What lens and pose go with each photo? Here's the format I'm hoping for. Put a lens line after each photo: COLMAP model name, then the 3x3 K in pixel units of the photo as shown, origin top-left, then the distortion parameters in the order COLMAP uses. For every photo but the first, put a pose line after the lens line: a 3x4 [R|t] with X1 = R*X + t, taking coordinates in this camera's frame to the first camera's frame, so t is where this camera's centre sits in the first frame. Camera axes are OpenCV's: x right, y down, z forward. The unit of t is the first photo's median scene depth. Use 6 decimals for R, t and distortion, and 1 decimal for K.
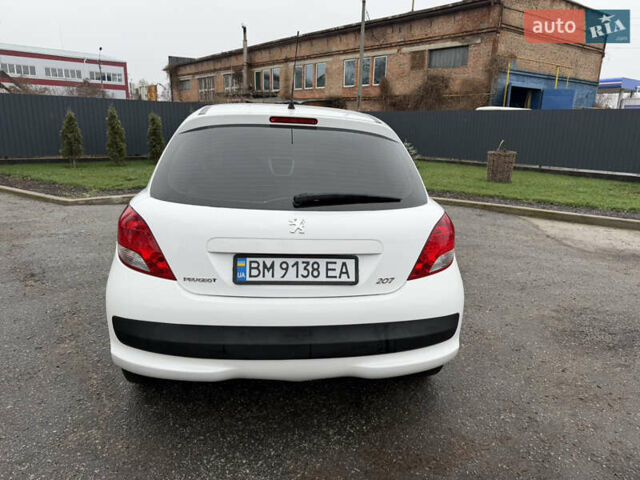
lens RADIAL K [[455.9, 0, 320.4], [0, 455.9, 237.3], [0, 0, 1]] dist [0.018371, -0.011490]
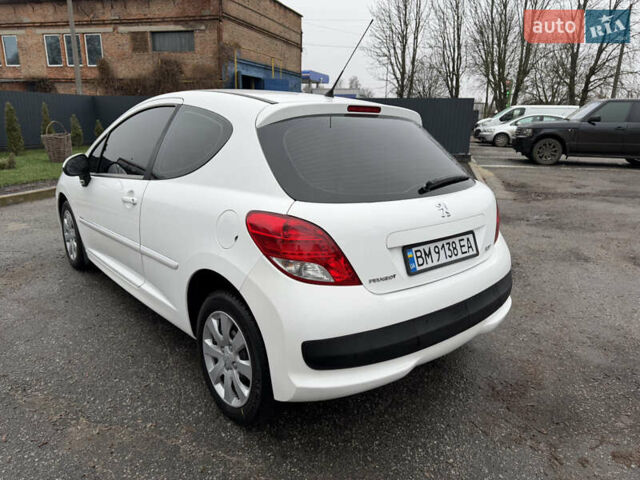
lens RADIAL K [[455.9, 0, 314.2], [0, 455.9, 241.9], [0, 0, 1]] dist [0.018371, -0.011490]
pose [[0.818276, -0.164497, 0.550785, -0.076258], [0.143788, 0.986292, 0.080946, -0.006969], [-0.556551, 0.012960, 0.830713, 0.024673]]
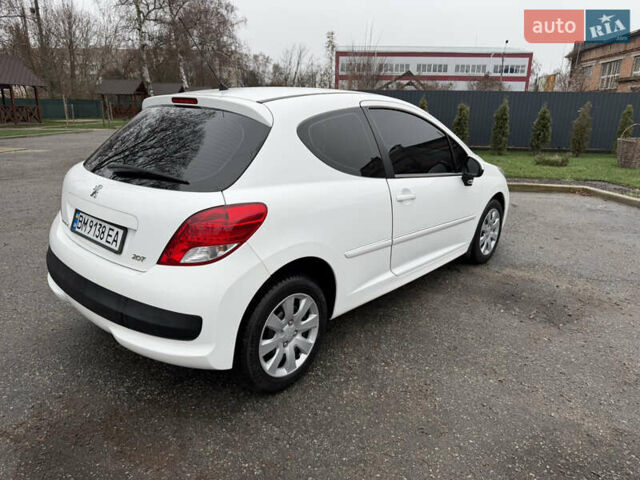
lens RADIAL K [[455.9, 0, 319.3], [0, 455.9, 239.1], [0, 0, 1]] dist [0.018371, -0.011490]
pose [[0.685829, 0.192060, -0.701963, 0.099517], [-0.178720, 0.979459, 0.093372, -0.009873], [0.705477, 0.061418, 0.706067, 0.050565]]
